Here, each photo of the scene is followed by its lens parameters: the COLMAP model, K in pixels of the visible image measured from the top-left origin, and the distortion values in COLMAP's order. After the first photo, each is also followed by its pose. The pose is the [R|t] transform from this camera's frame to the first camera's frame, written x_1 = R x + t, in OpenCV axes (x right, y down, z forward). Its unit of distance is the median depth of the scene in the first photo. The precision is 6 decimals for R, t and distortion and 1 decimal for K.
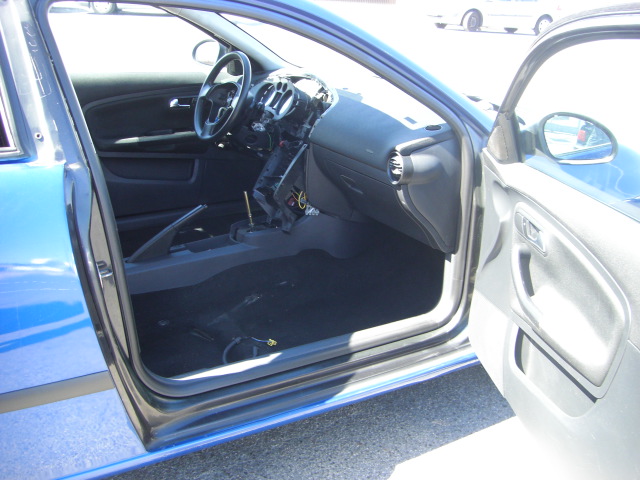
lens RADIAL K [[725.3, 0, 318.3], [0, 725.3, 238.0], [0, 0, 1]] dist [-0.146339, 0.000000]
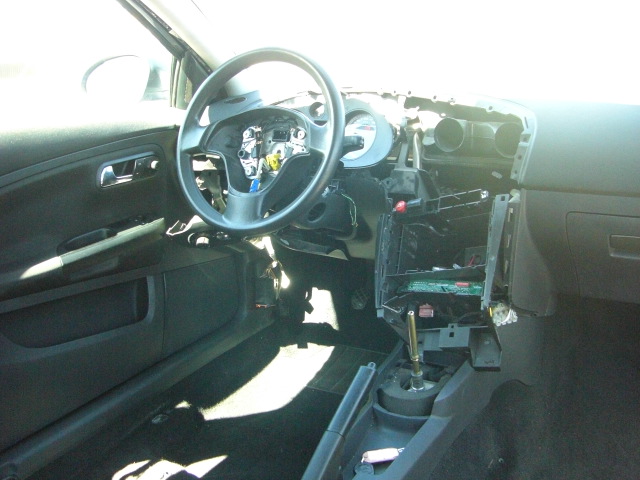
lens RADIAL K [[725.3, 0, 324.7], [0, 725.3, 246.2], [0, 0, 1]] dist [-0.146339, 0.000000]
pose [[0.866537, -0.206877, 0.454220, -0.318956], [0.240349, 0.970547, -0.016484, -0.100138], [-0.437431, 0.123455, 0.890737, 0.523073]]
